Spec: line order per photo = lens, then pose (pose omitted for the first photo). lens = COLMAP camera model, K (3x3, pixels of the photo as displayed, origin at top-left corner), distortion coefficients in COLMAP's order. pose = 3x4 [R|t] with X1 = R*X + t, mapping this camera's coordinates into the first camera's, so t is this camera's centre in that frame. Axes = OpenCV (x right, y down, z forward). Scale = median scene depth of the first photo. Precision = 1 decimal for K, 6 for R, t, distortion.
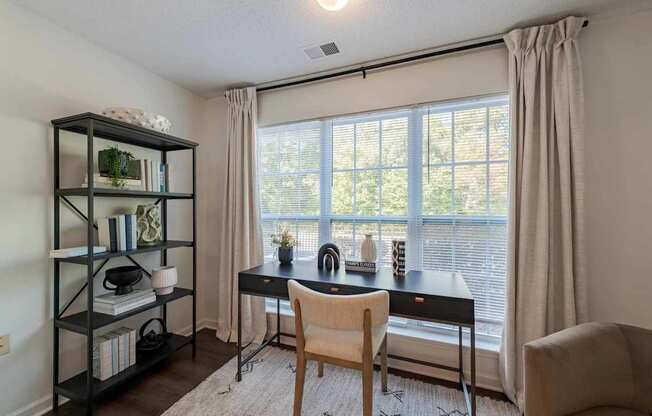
lens RADIAL K [[260.5, 0, 328.7], [0, 260.5, 208.8], [0, 0, 1]] dist [0.000810, -0.000139]
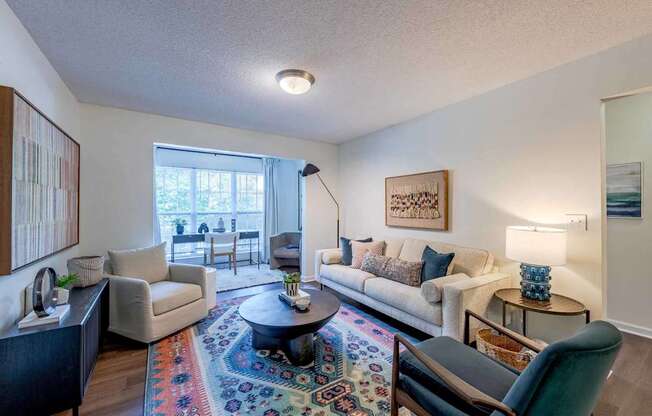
lens RADIAL K [[260.5, 0, 325.9], [0, 260.5, 208.0], [0, 0, 1]] dist [0.000810, -0.000139]
pose [[0.562520, 0.006611, 0.826758, -1.488474], [-0.004964, 0.999977, -0.004618, 0.007129], [-0.826769, -0.001506, 0.562540, -1.430992]]
